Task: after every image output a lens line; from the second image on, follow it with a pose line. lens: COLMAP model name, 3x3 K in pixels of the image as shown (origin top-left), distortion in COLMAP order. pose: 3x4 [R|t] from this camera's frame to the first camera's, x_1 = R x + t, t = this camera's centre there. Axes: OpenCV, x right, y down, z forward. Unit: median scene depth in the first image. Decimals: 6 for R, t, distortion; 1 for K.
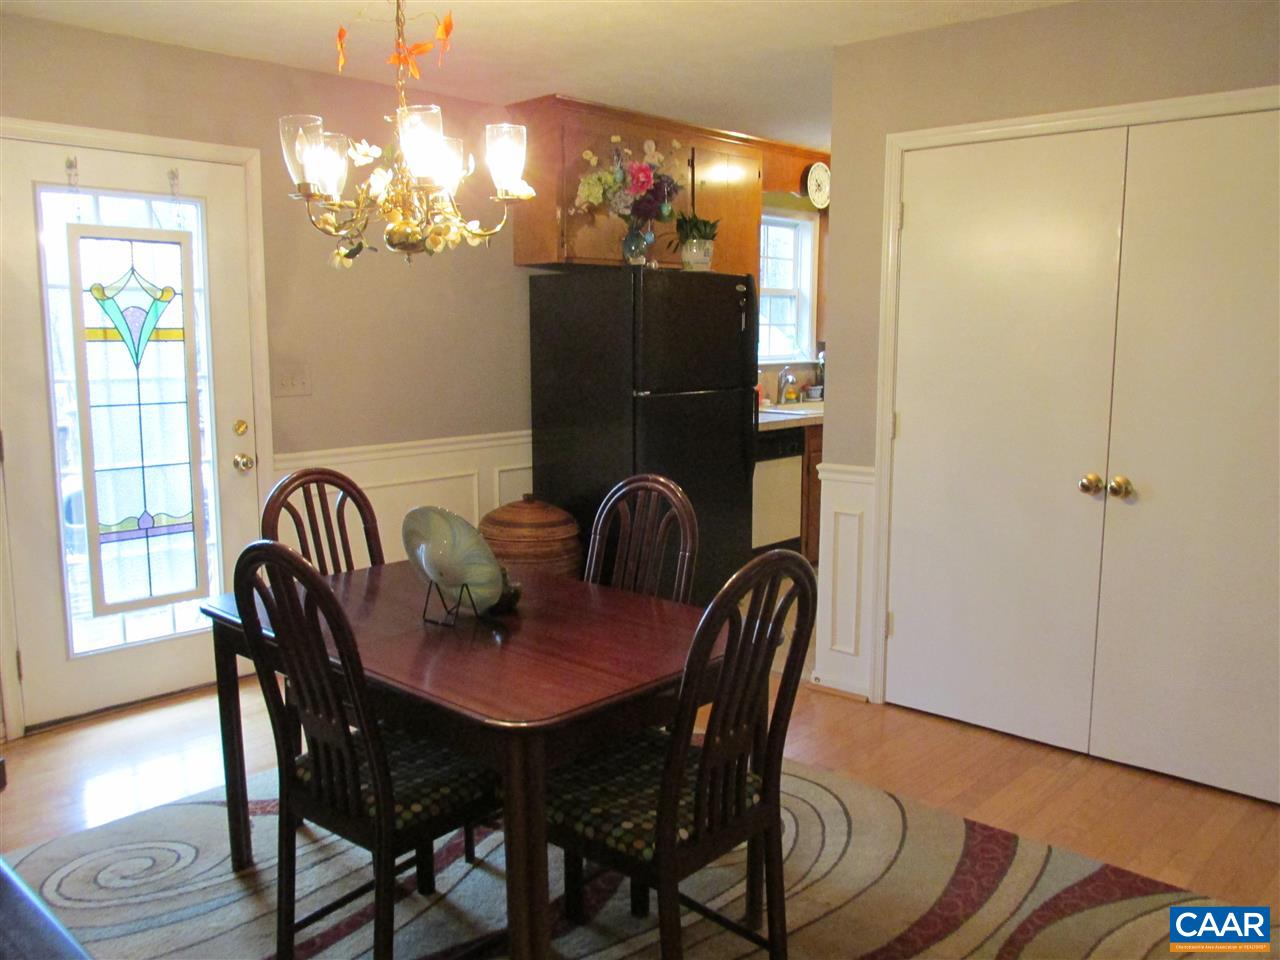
lens RADIAL K [[1087.5, 0, 635.6], [0, 1087.5, 488.4], [0, 0, 1]] dist [-0.044782, -0.000015]
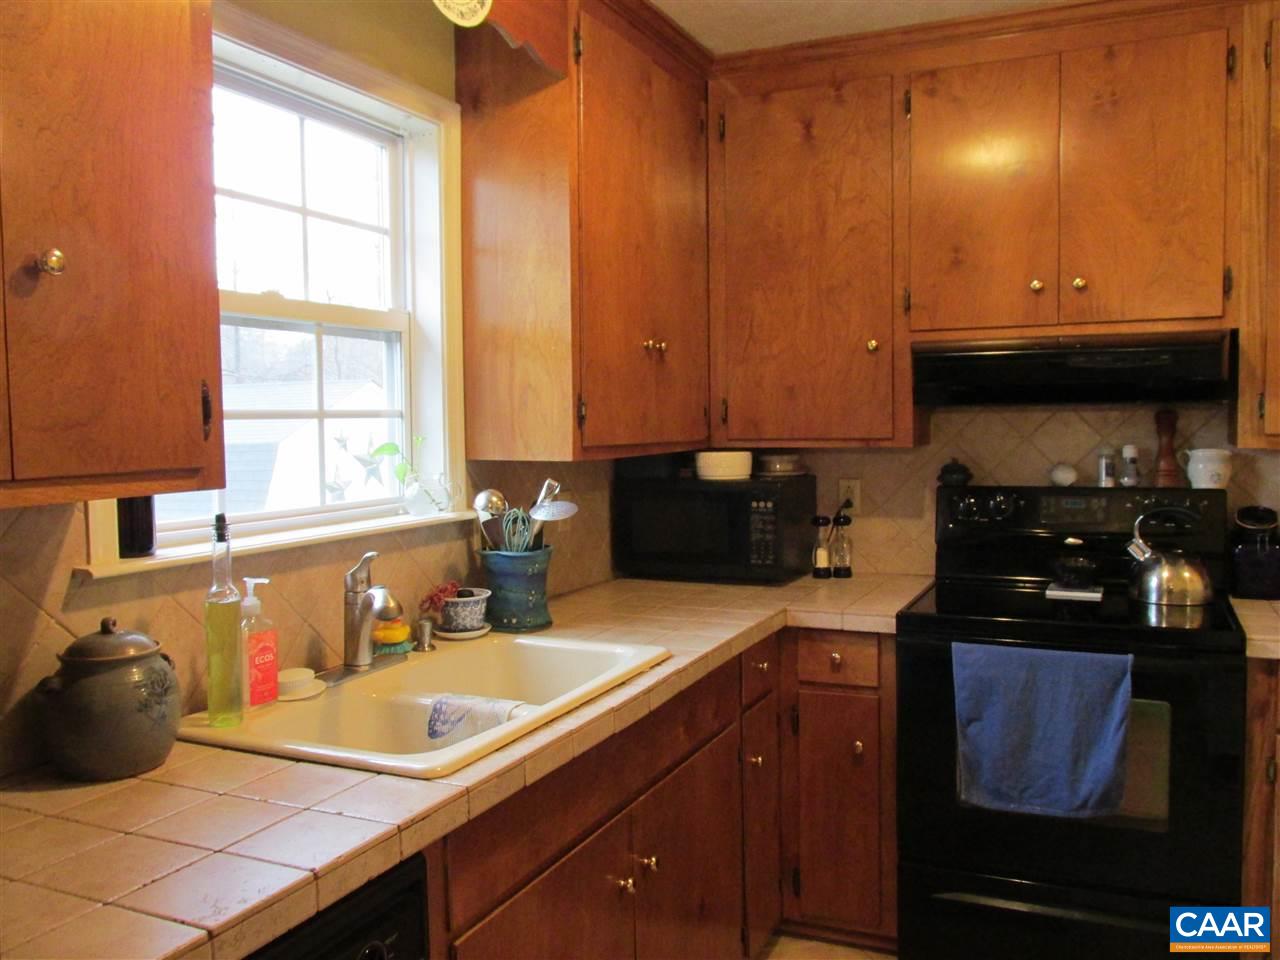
lens RADIAL K [[1087.5, 0, 645.1], [0, 1087.5, 479.9], [0, 0, 1]] dist [-0.044782, -0.000015]
pose [[0.949757, -0.026036, 0.311904, 0.229402], [0.057176, 0.994198, -0.091113, -0.193684], [-0.307722, 0.104369, 0.945735, 1.333707]]
